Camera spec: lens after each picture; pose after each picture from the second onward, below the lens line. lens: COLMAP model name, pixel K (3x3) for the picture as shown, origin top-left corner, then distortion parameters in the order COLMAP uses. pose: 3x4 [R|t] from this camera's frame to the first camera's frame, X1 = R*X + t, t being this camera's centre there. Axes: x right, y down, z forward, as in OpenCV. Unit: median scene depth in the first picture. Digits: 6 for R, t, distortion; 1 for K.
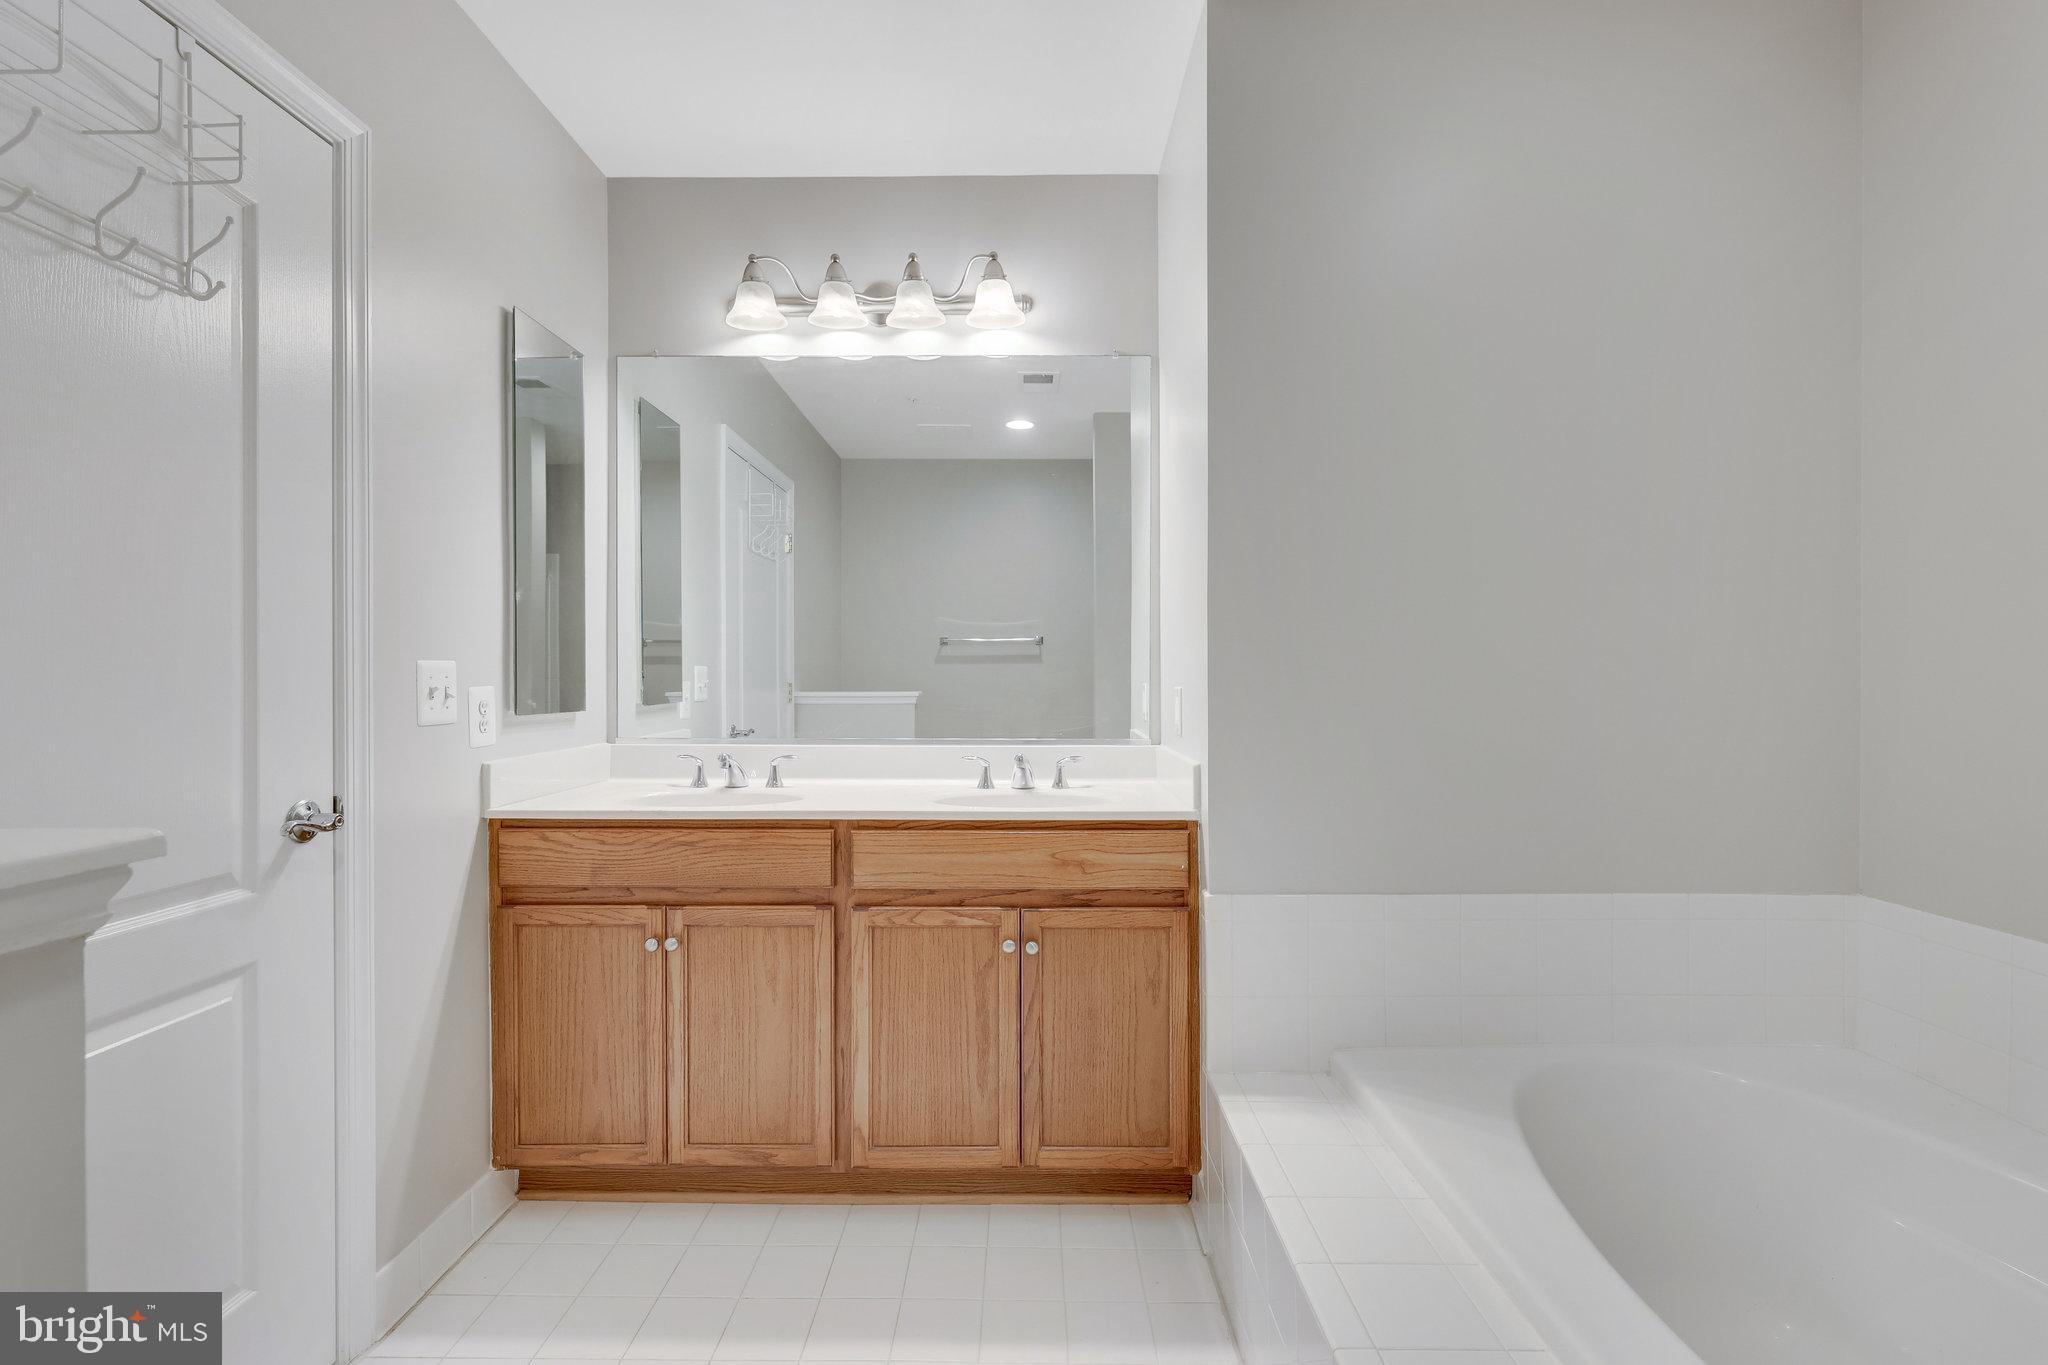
lens RADIAL K [[882.8, 0, 1015.9], [0, 882.8, 681.9], [0, 0, 1]] dist [-0.000961, -0.000159]
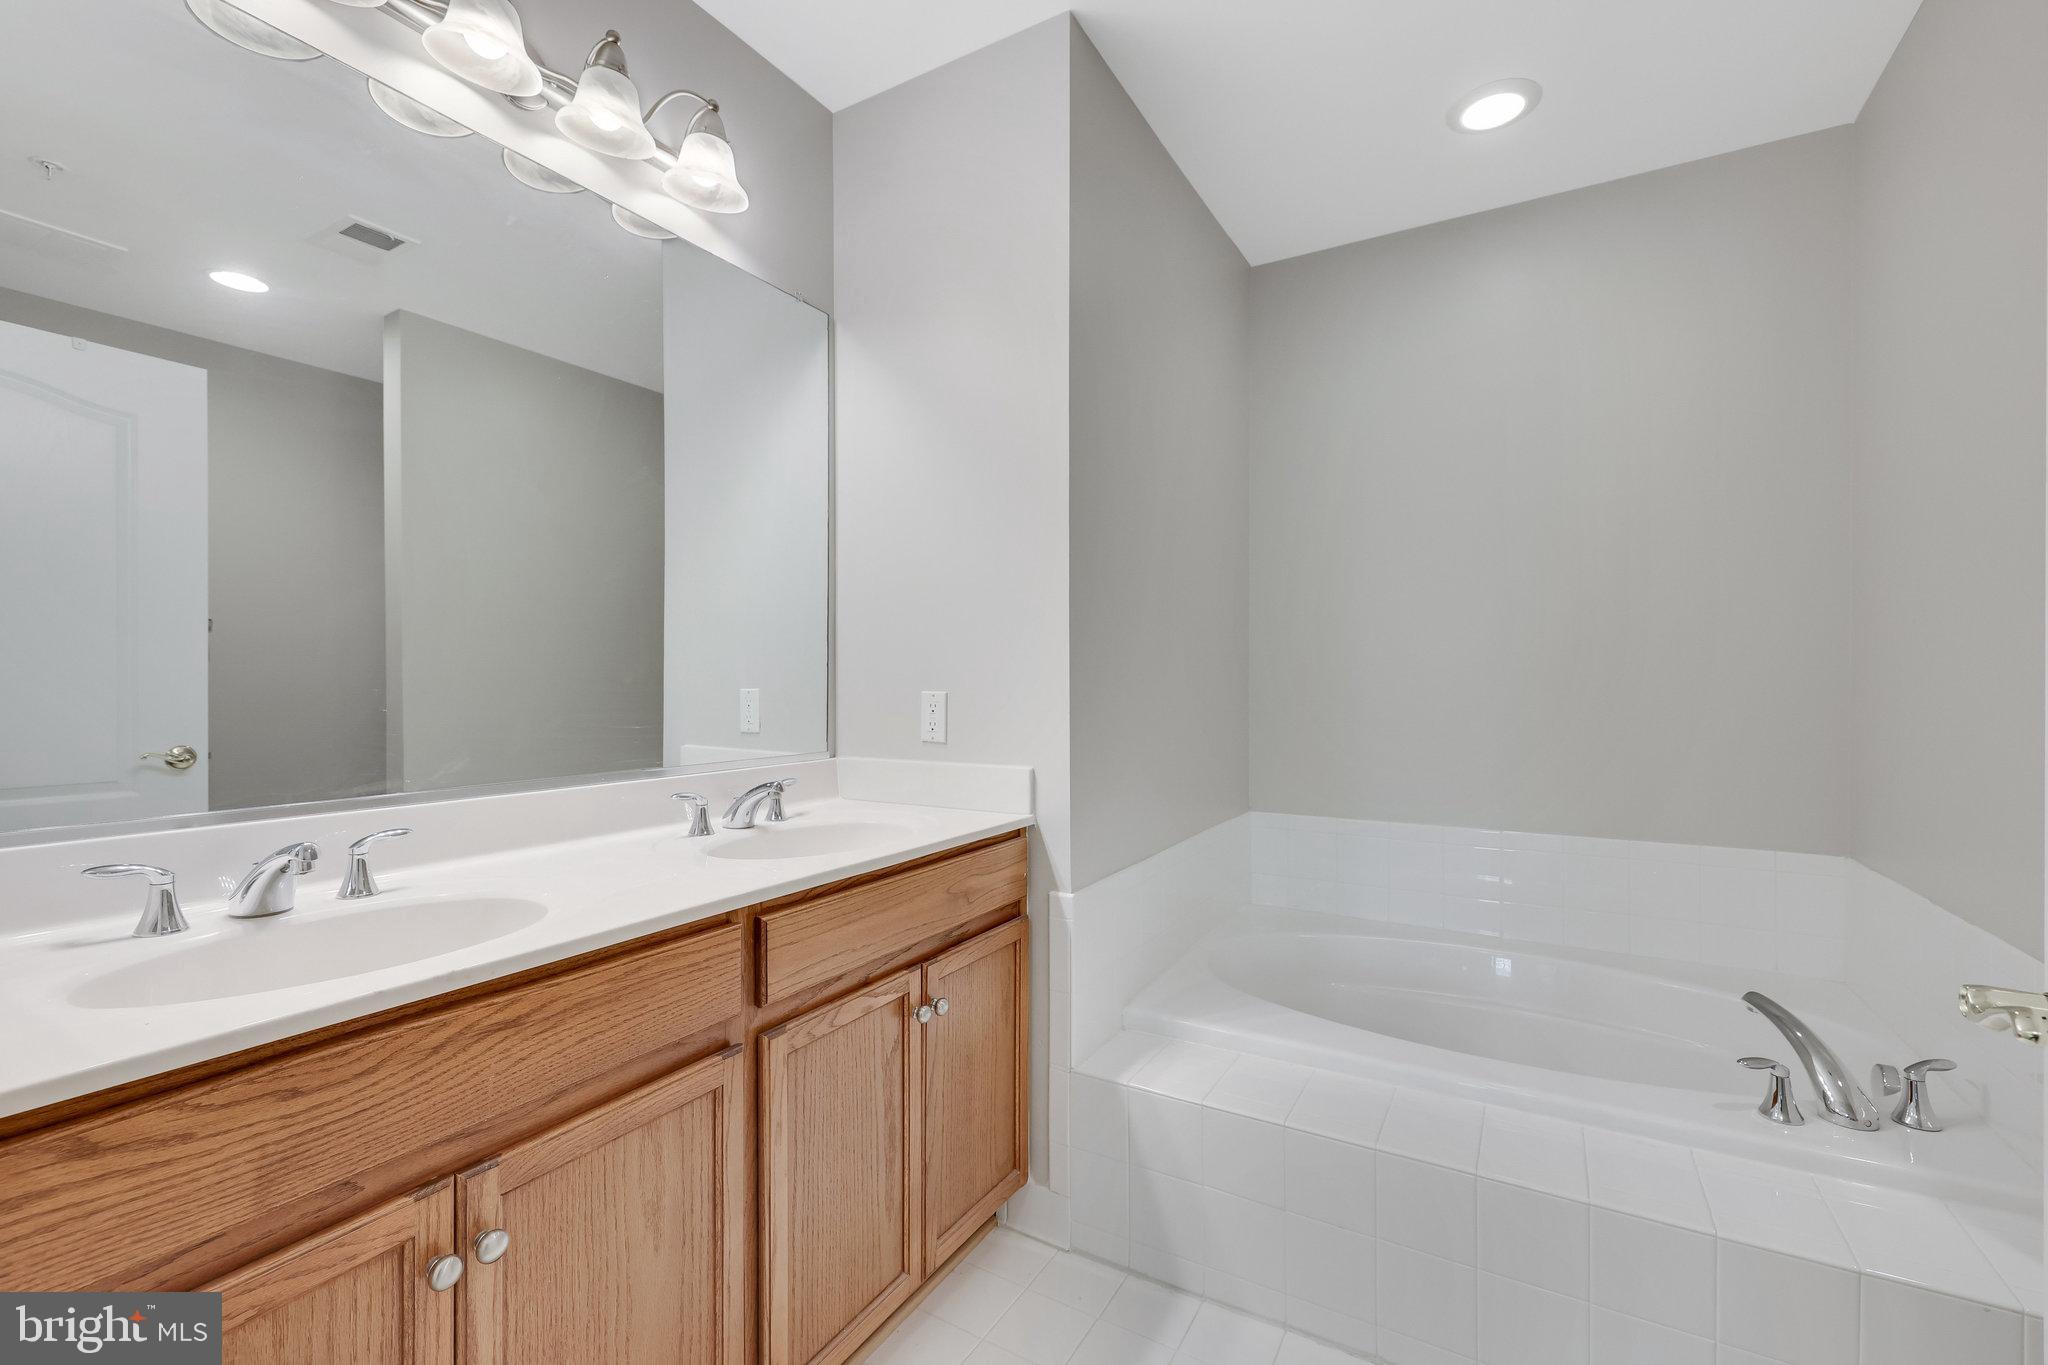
lens RADIAL K [[882.8, 0, 1015.9], [0, 882.8, 681.9], [0, 0, 1]] dist [-0.000961, -0.000159]
pose [[0.494672, -0.001824, 0.869078, -0.657173], [0.006884, 0.999975, -0.001819, -0.002505], [-0.869053, 0.006883, 0.494672, 0.515887]]
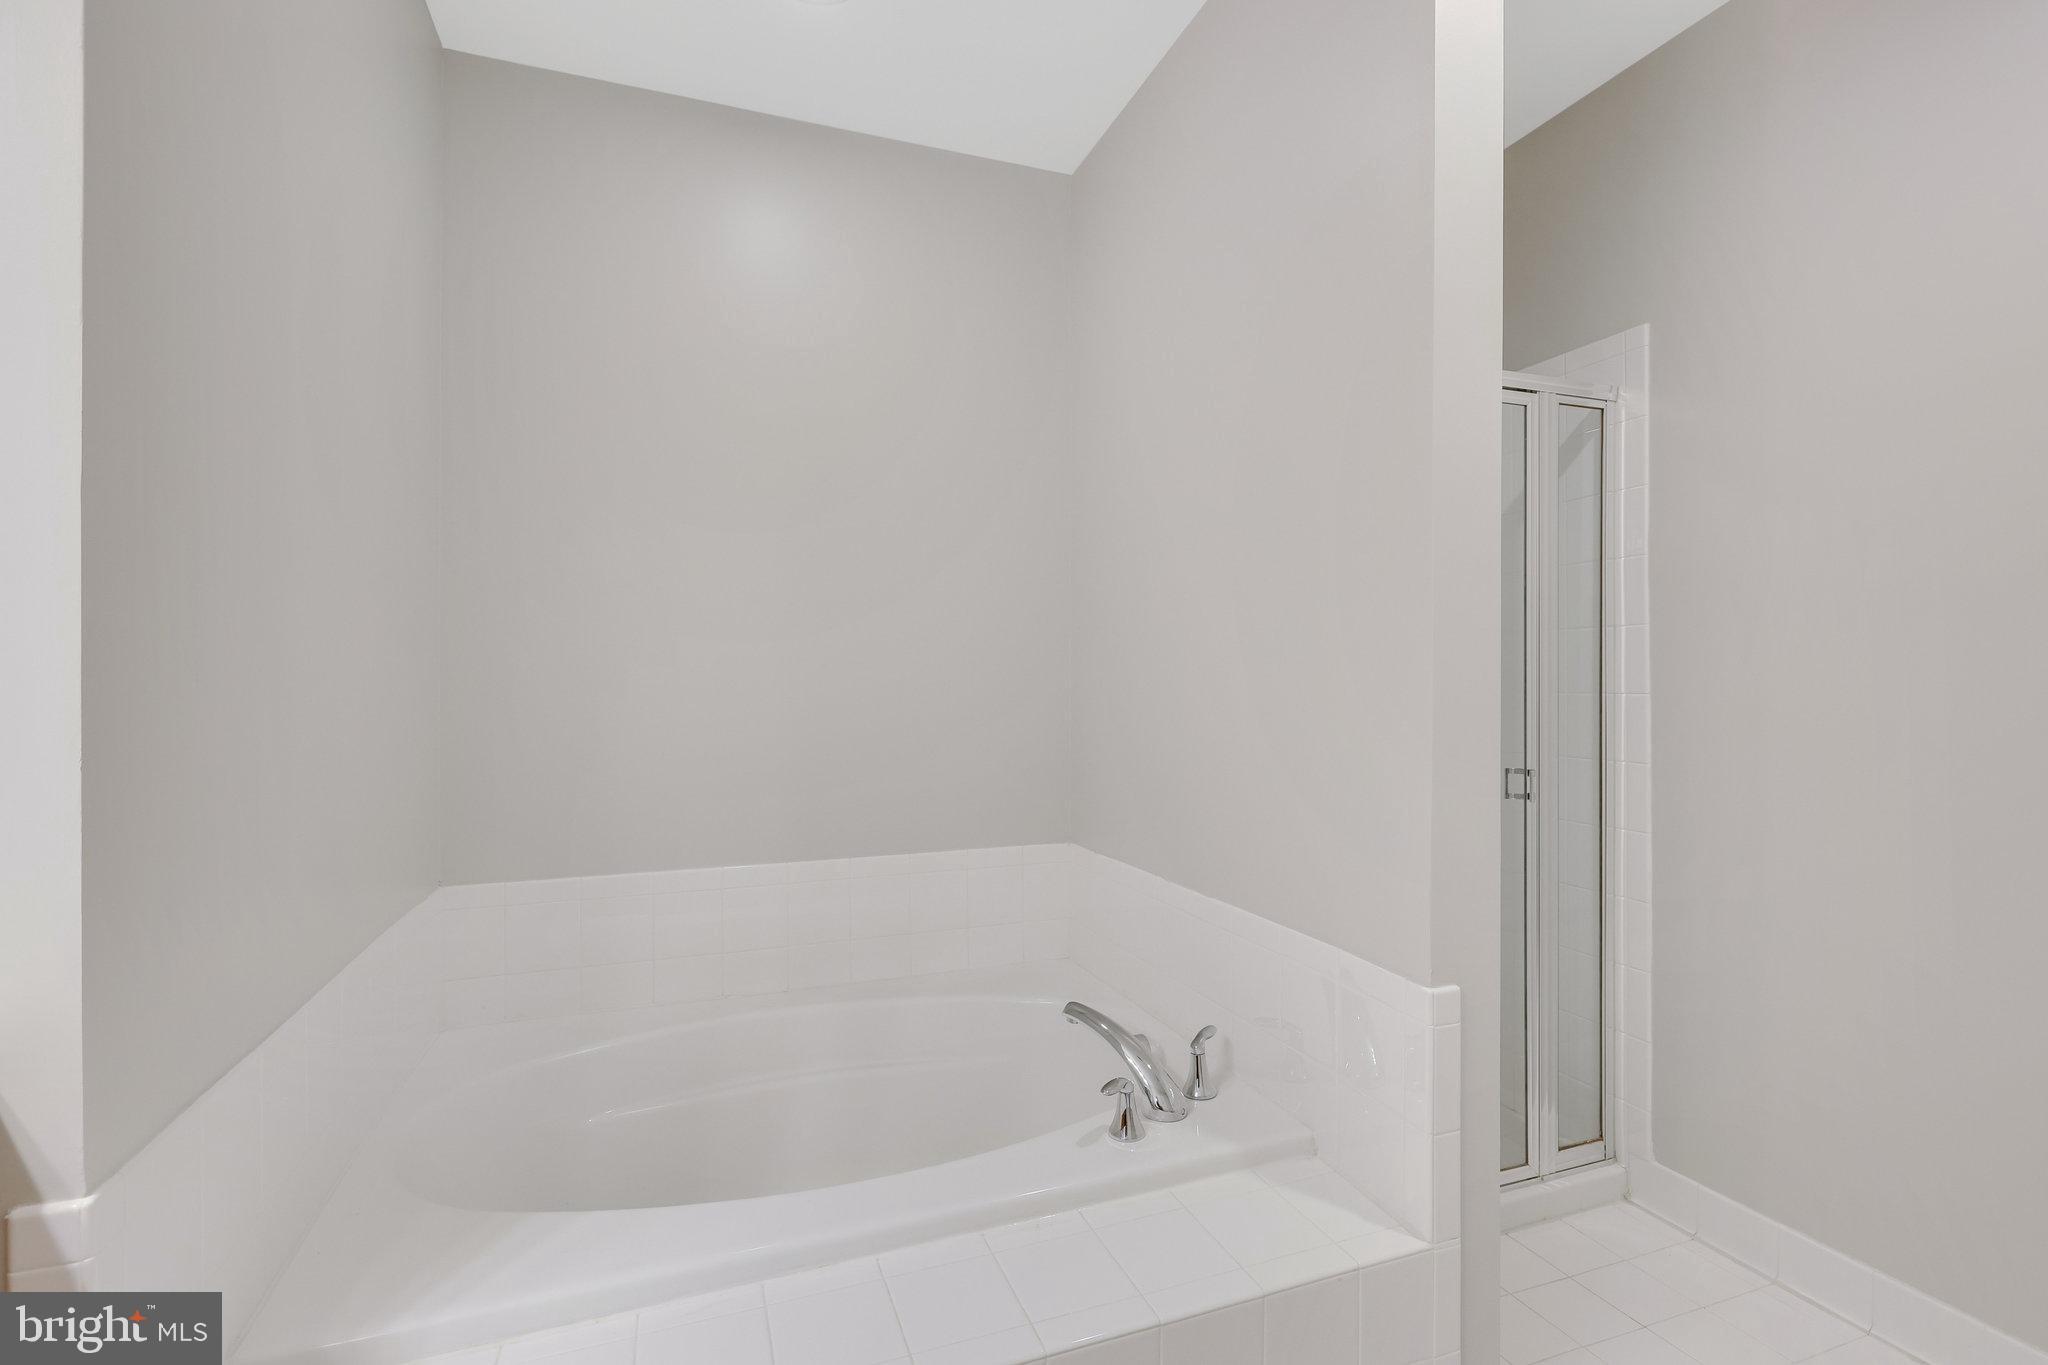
lens RADIAL K [[944.0, 0, 1022.7], [0, 944.0, 673.8], [0, 0, 1]] dist [-0.001141, 0.000279]
pose [[-0.359934, 0.007171, 0.932950, -0.353221], [0.011792, 0.999926, -0.003136, -0.005220], [-0.932903, 0.009873, -0.359992, 0.691941]]
